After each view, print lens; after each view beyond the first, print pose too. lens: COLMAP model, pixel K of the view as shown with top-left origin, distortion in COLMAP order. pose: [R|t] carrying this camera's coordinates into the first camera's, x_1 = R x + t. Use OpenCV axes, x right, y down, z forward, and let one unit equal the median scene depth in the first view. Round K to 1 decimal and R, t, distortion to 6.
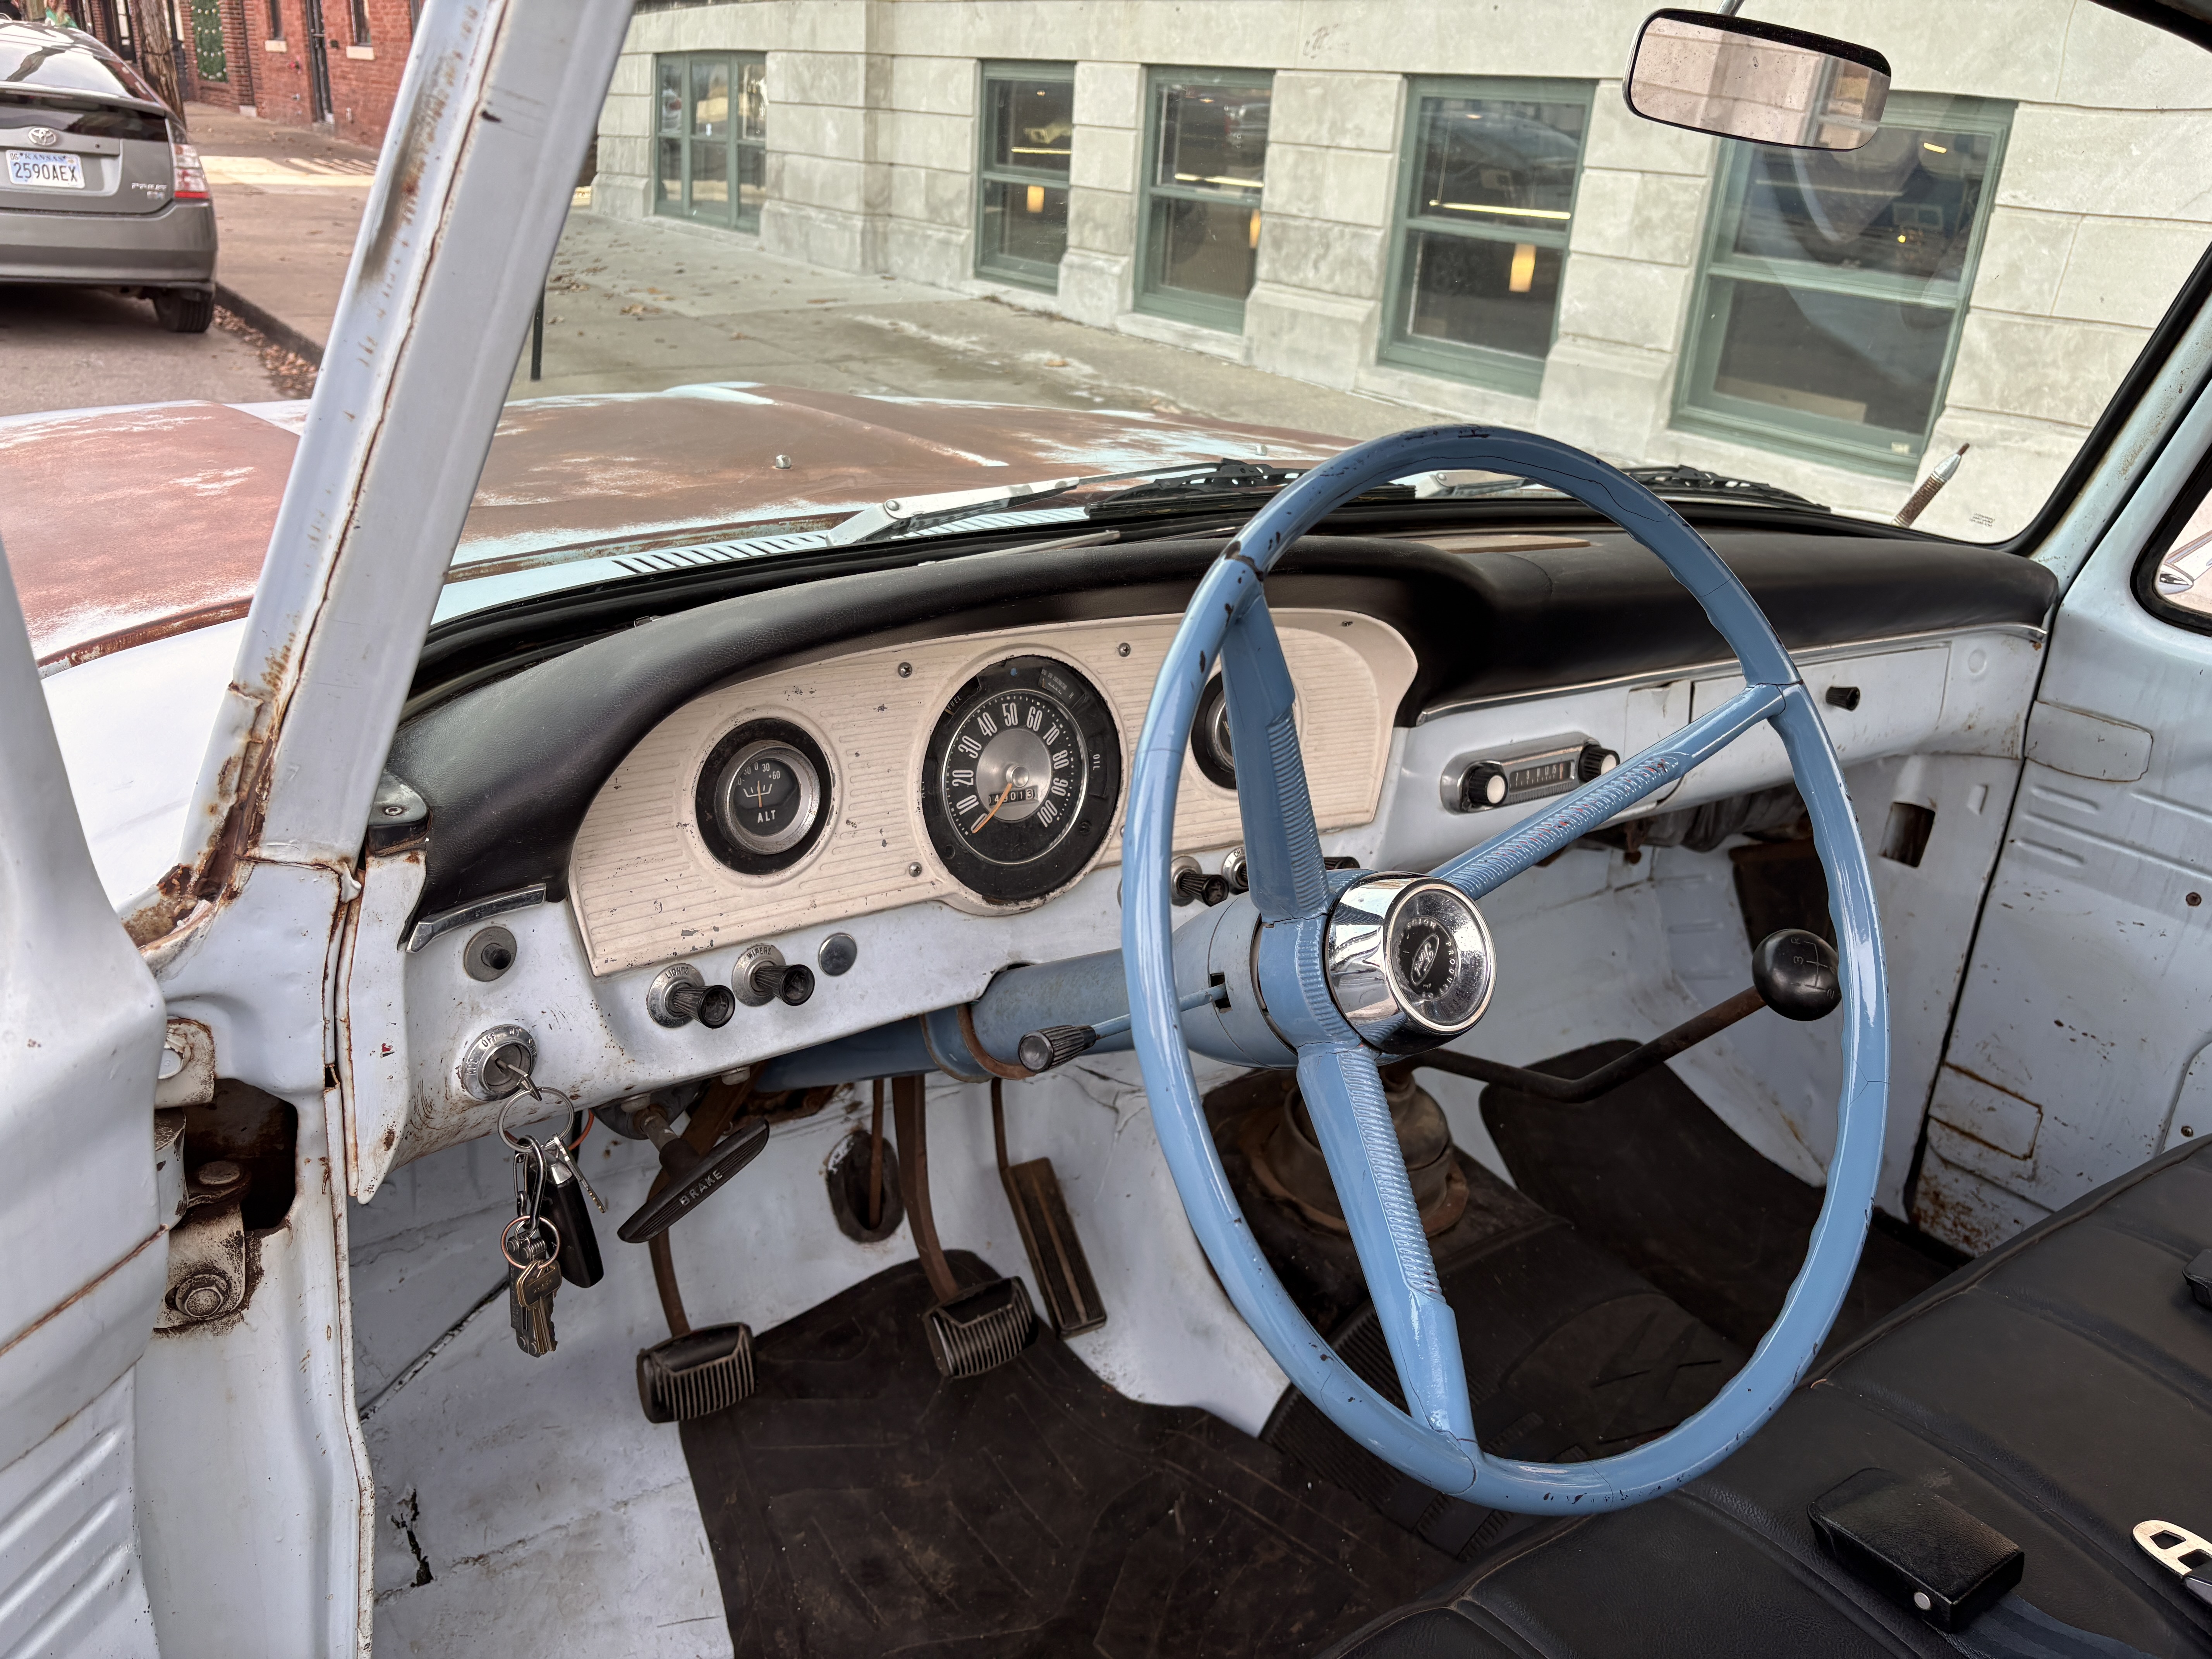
lens RADIAL K [[1682.2, 0, 1106.0], [0, 1682.2, 829.5], [0, 0, 1]] dist [0.044279, -0.062476]
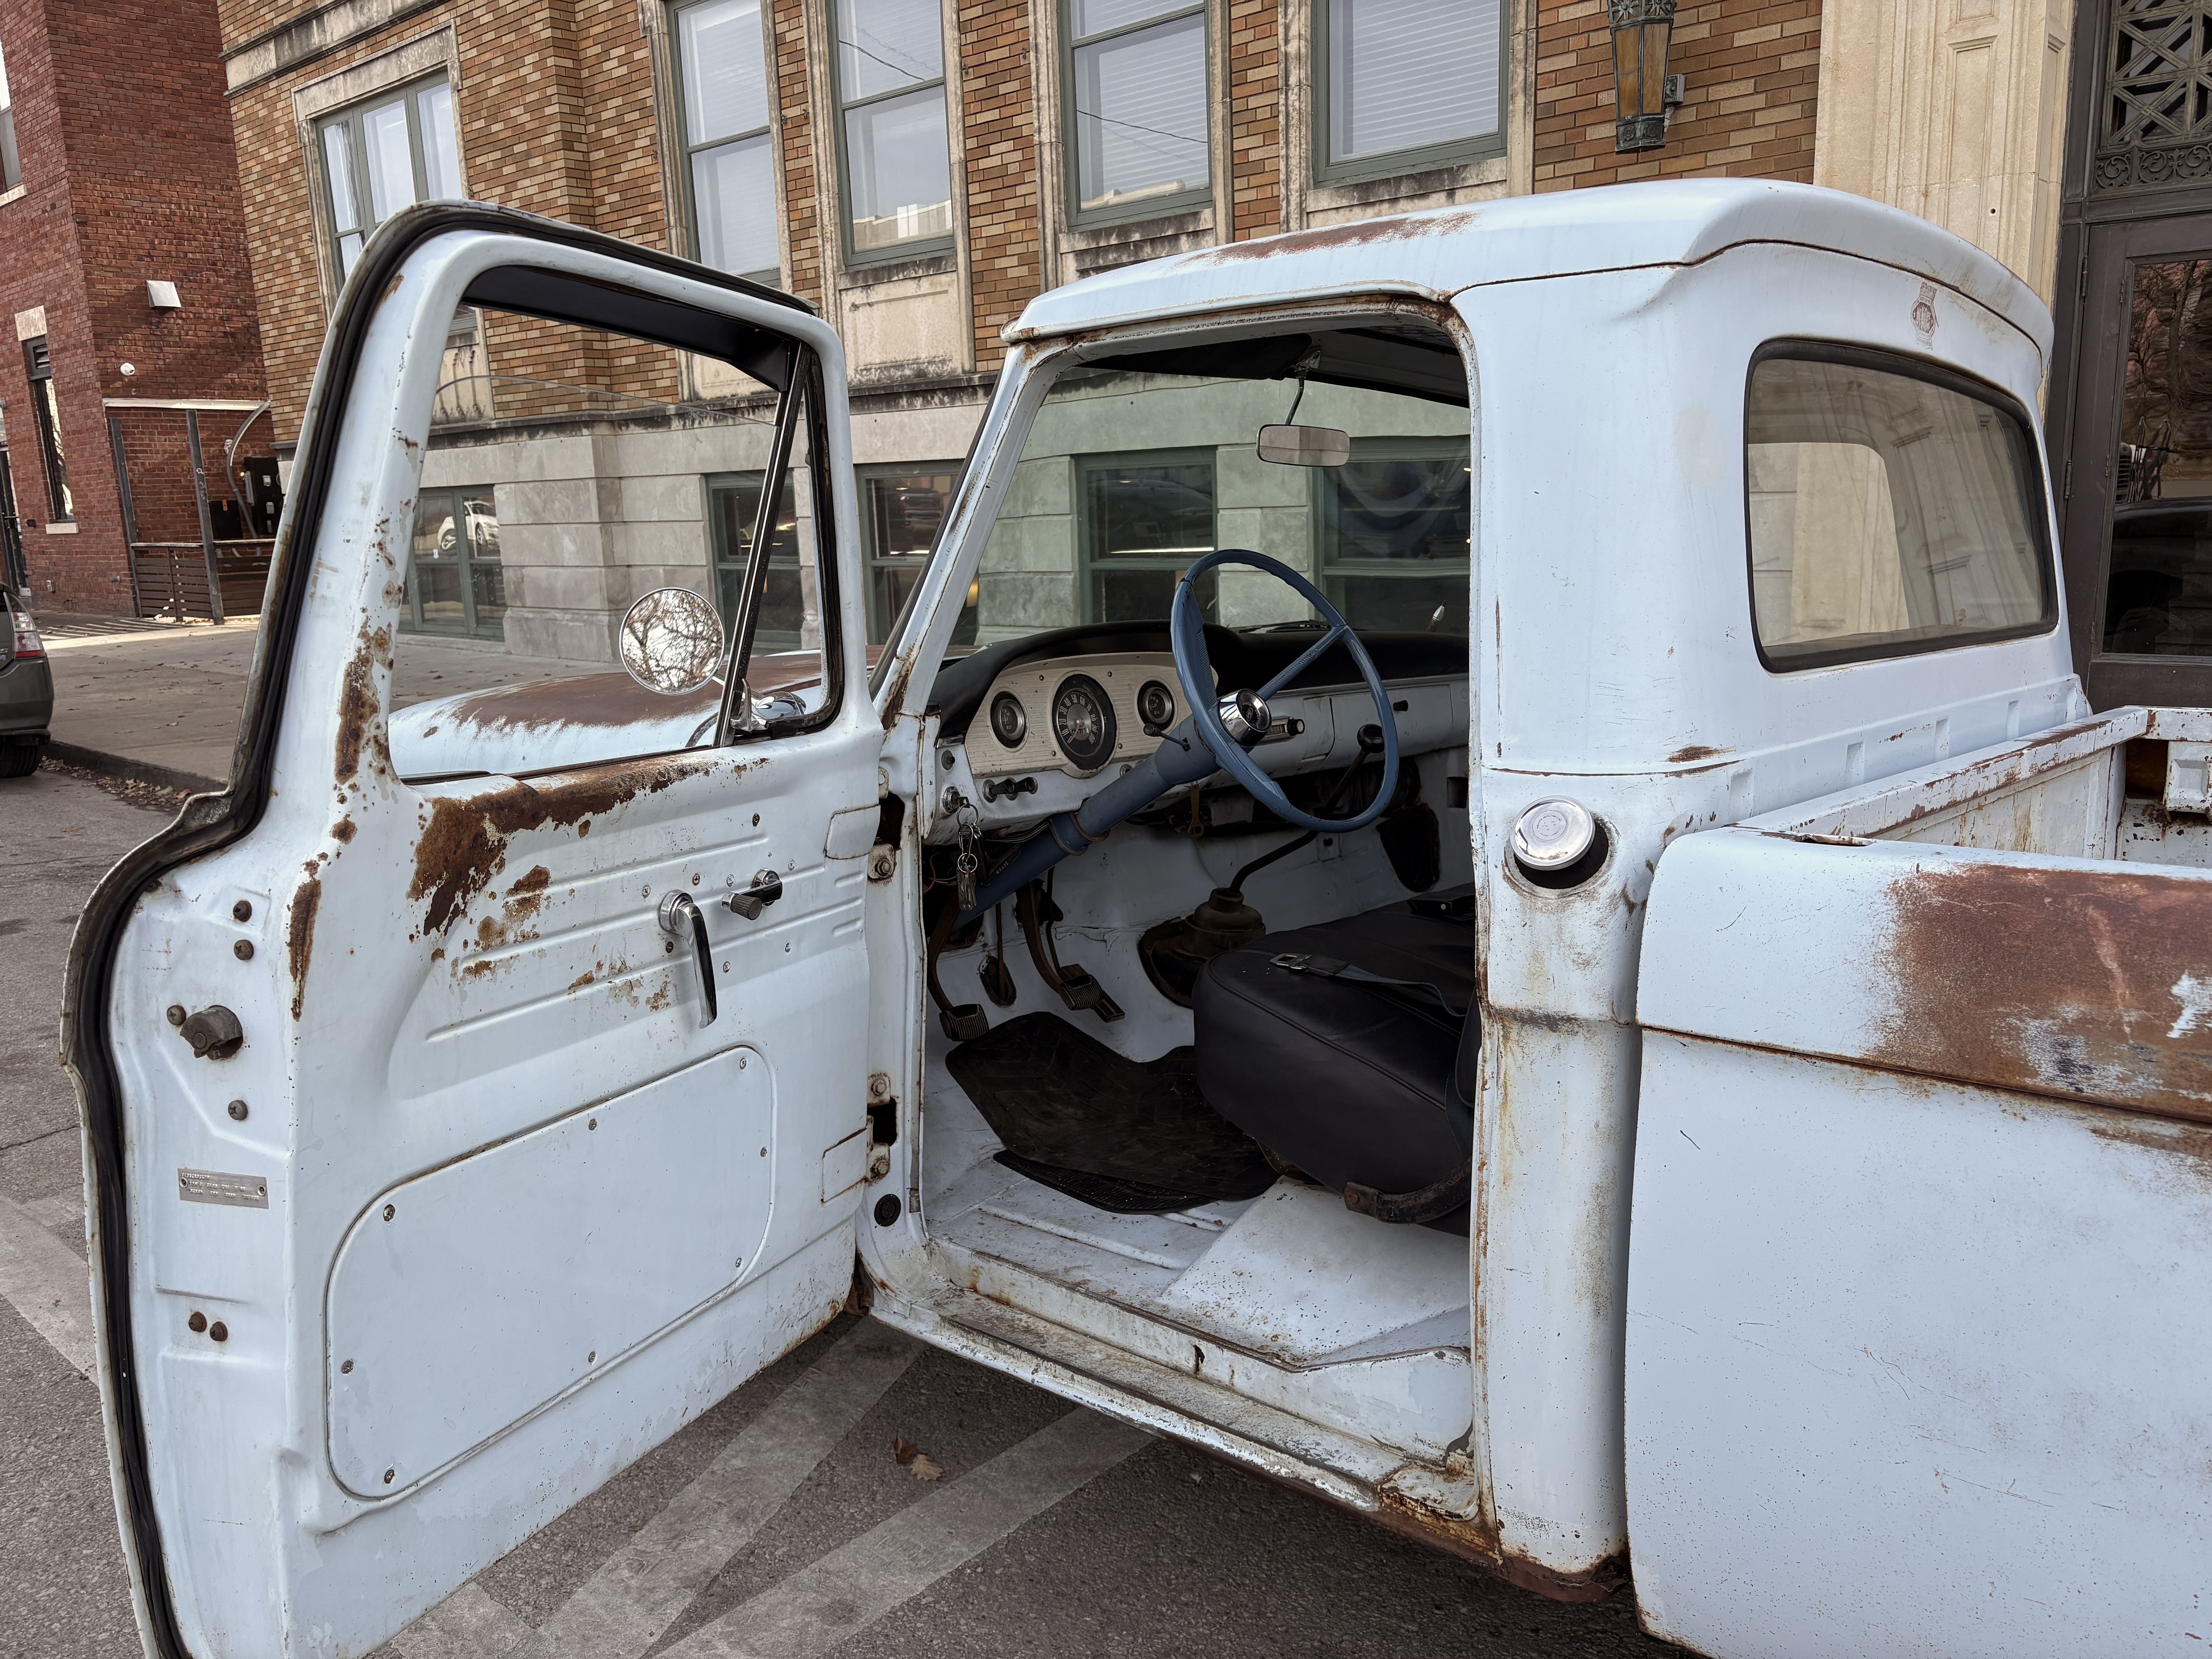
lens RADIAL K [[1718.3, 0, 1185.8], [0, 1718.3, 910.0], [0, 0, 1]] dist [0.045006, -0.089499]
pose [[0.965357, -0.144916, 0.216990, -0.520678], [0.178370, 0.973455, -0.143422, 0.668653], [-0.190446, 0.177158, 0.965580, -1.559101]]
